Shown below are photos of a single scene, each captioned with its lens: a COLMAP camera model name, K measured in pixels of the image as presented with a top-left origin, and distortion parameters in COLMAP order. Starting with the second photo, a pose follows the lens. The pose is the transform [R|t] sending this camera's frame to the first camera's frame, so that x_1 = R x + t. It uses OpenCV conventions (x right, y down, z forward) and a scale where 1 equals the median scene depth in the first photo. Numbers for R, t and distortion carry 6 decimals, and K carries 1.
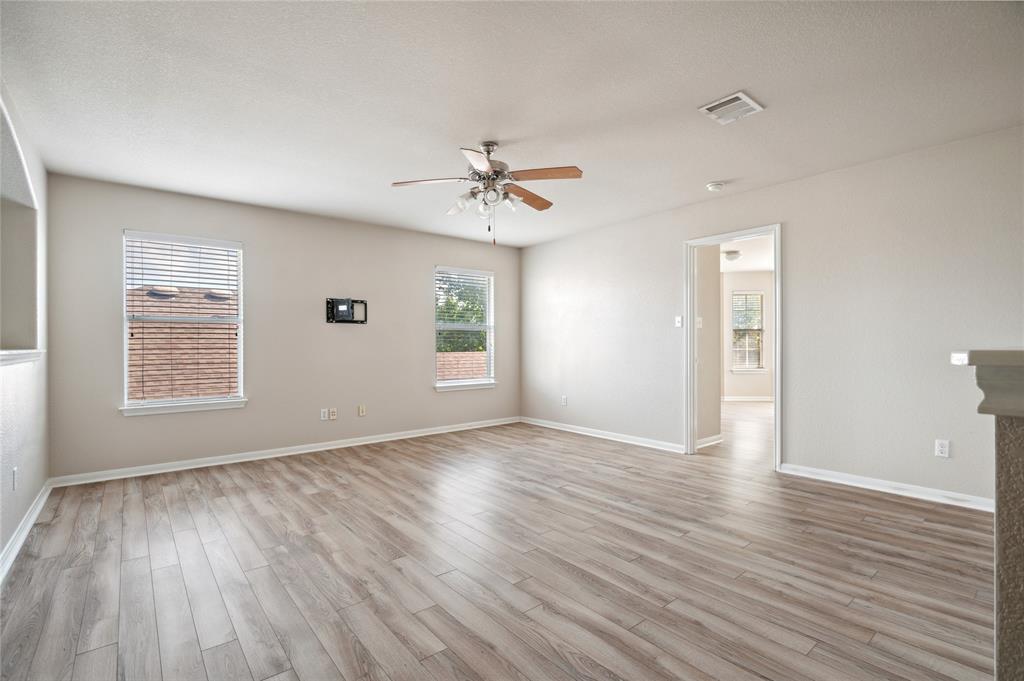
lens RADIAL K [[472.6, 0, 506.8], [0, 472.6, 339.1], [0, 0, 1]] dist [-0.002621, -0.000218]
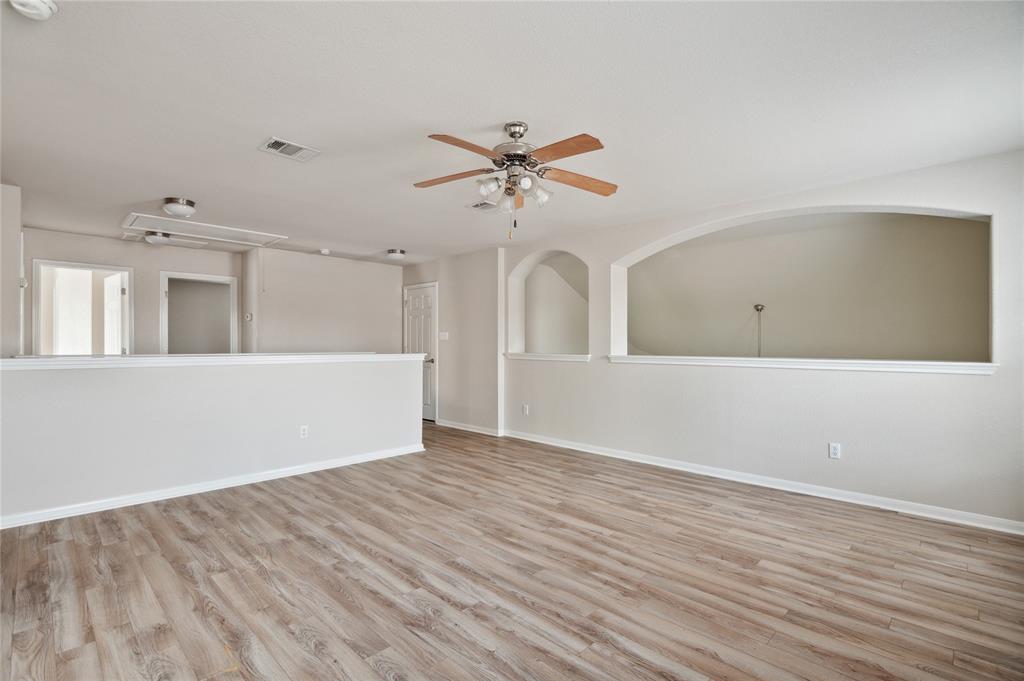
lens RADIAL K [[472.6, 0, 513.6], [0, 472.6, 346.5], [0, 0, 1]] dist [-0.002621, -0.000218]
pose [[-0.992166, 0.001234, -0.124917, 0.072299], [0.002034, 0.999978, -0.006273, -0.007885], [0.124907, -0.006477, -0.992147, 1.869784]]
